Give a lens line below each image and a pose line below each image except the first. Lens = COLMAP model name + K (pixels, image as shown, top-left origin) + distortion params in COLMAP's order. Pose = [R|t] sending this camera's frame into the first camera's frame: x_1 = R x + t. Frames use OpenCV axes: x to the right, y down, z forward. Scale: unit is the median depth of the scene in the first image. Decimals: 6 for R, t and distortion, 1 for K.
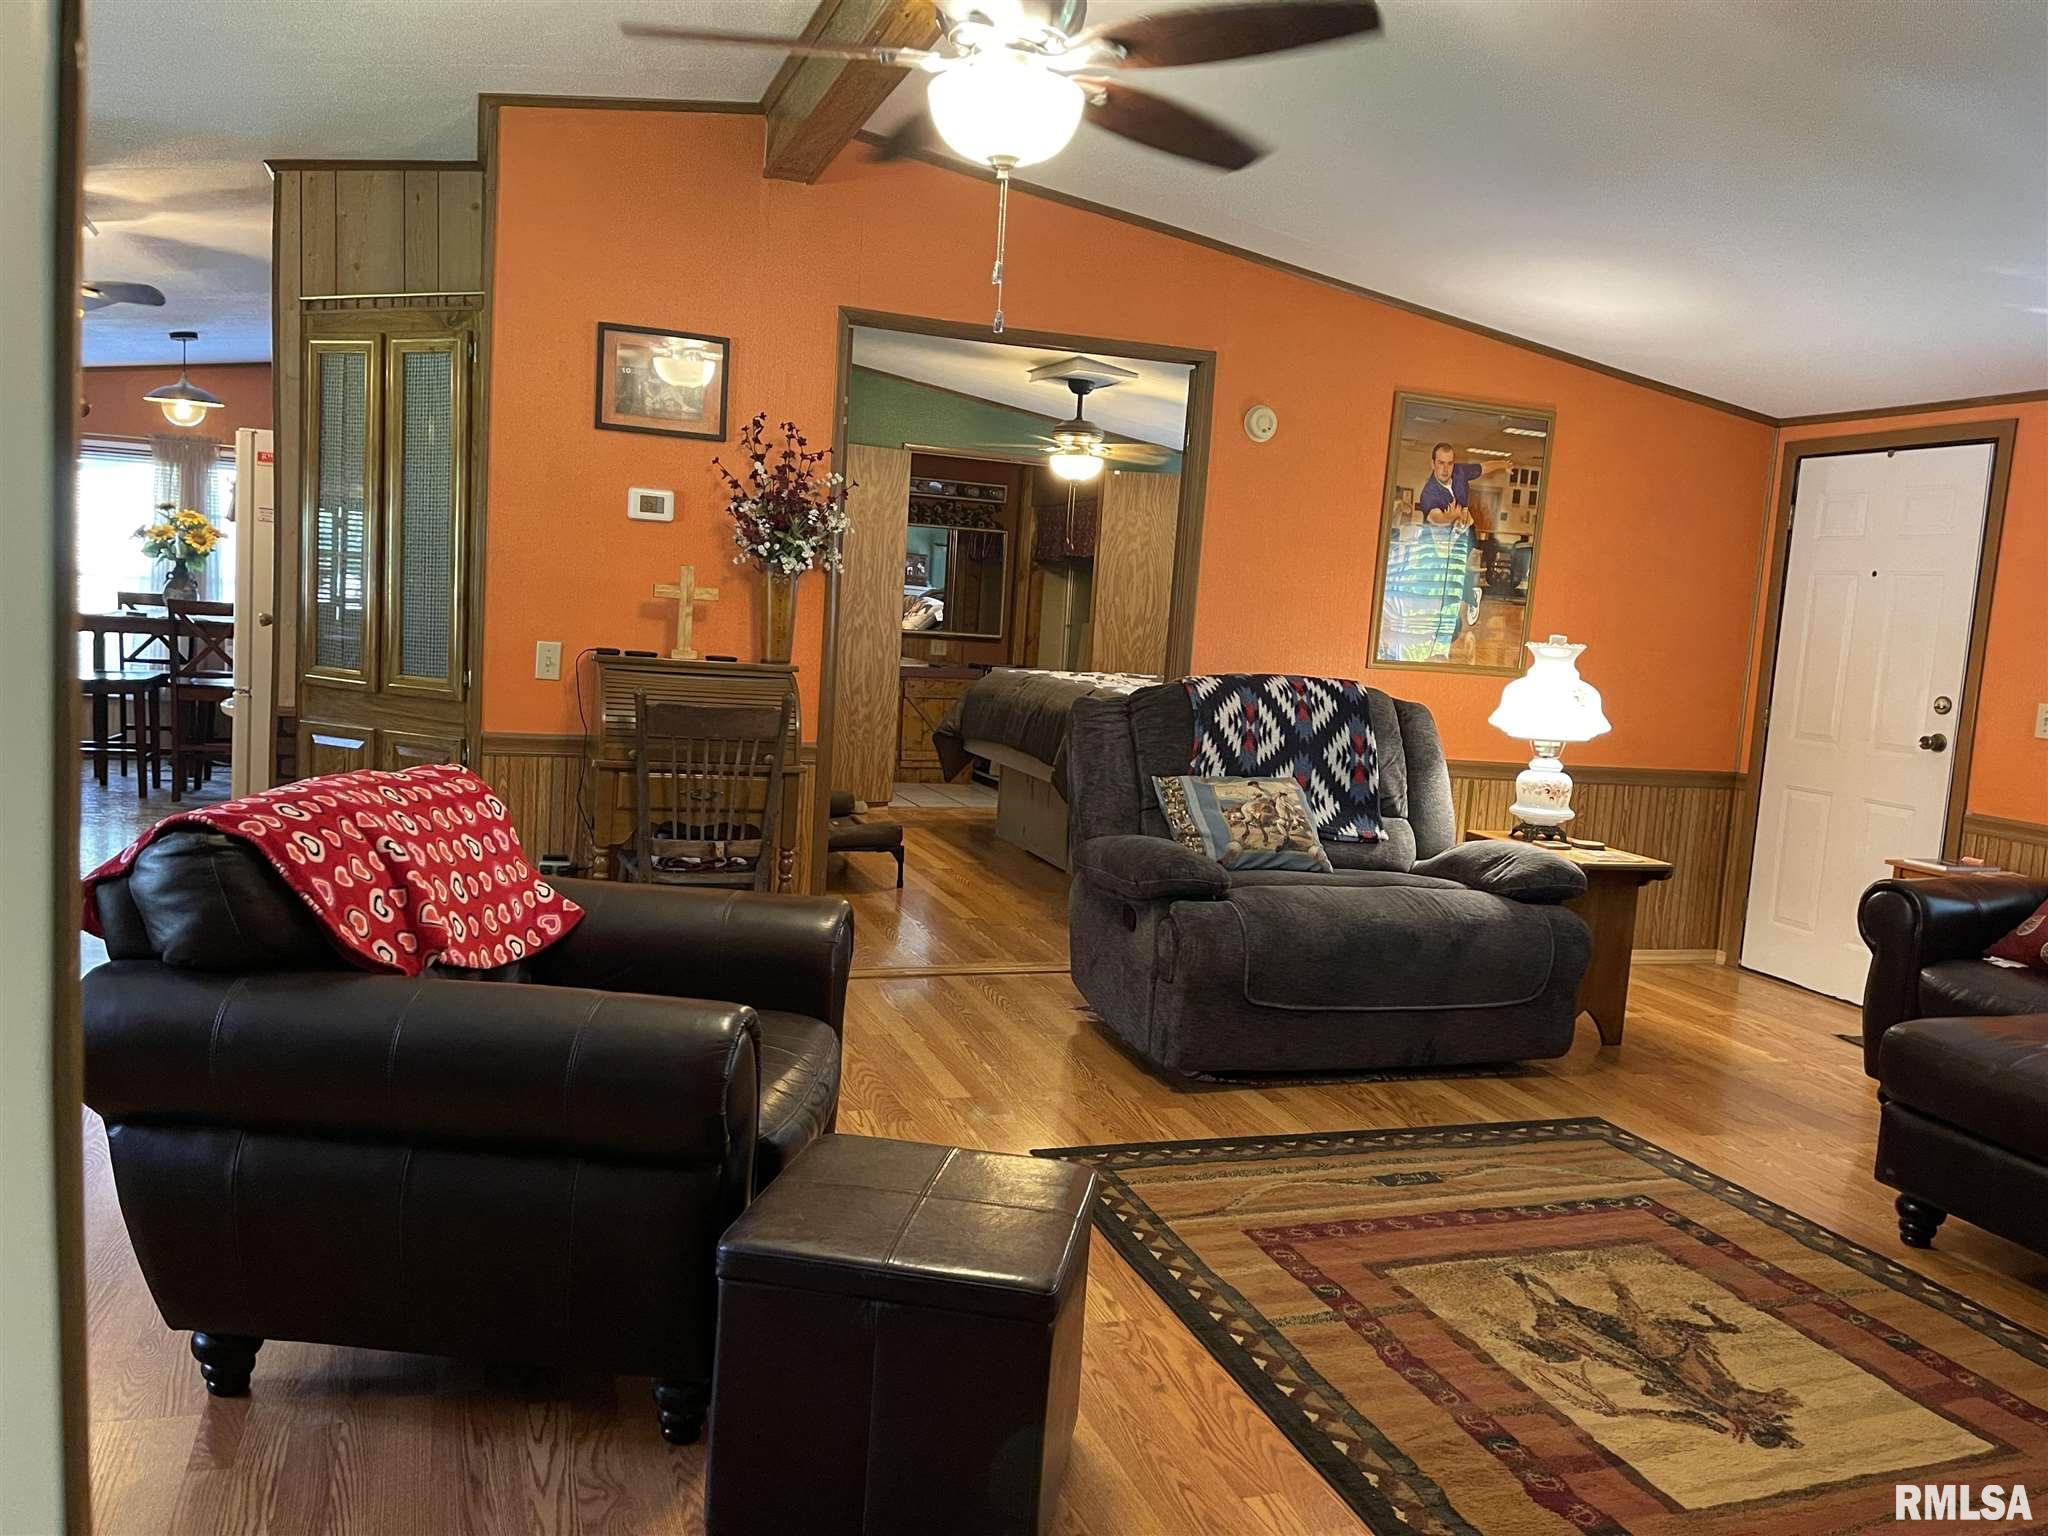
lens RADIAL K [[1556.4, 0, 1039.0], [0, 1556.4, 745.3], [0, 0, 1]] dist [0.068946, -0.063707]
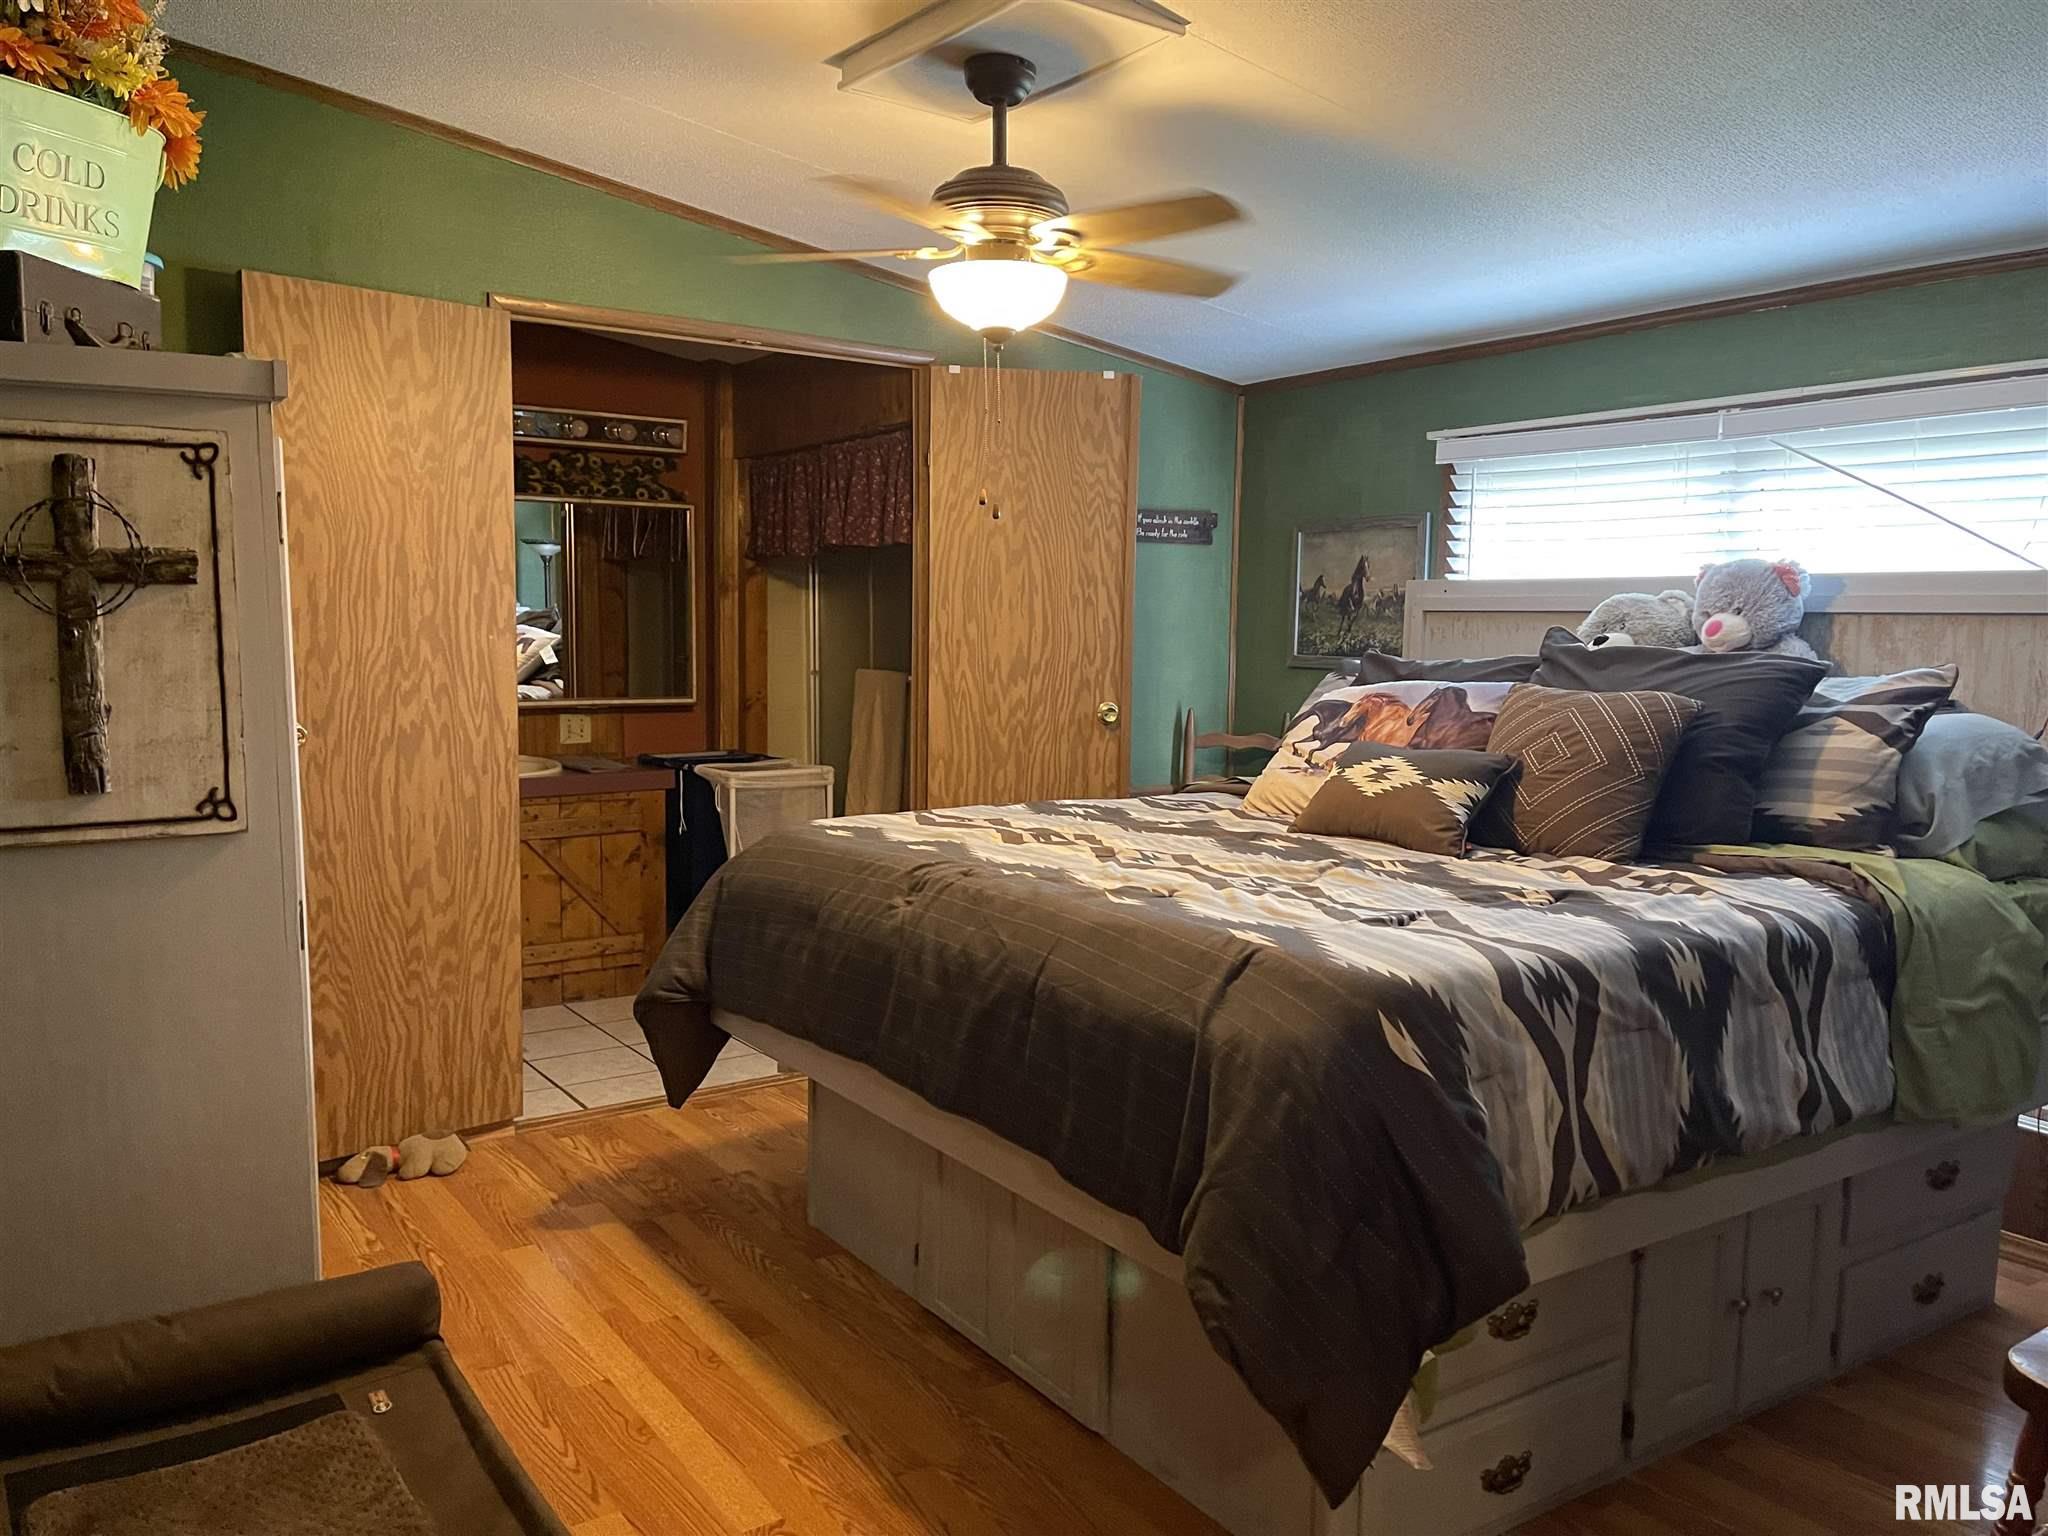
lens RADIAL K [[1556.4, 0, 1039.0], [0, 1556.4, 745.3], [0, 0, 1]] dist [0.068946, -0.063707]
pose [[0.962861, -0.072205, 0.260165, -0.059954], [0.071331, 0.997370, 0.012813, -0.061643], [-0.260406, 0.006220, 0.965479, 0.519847]]
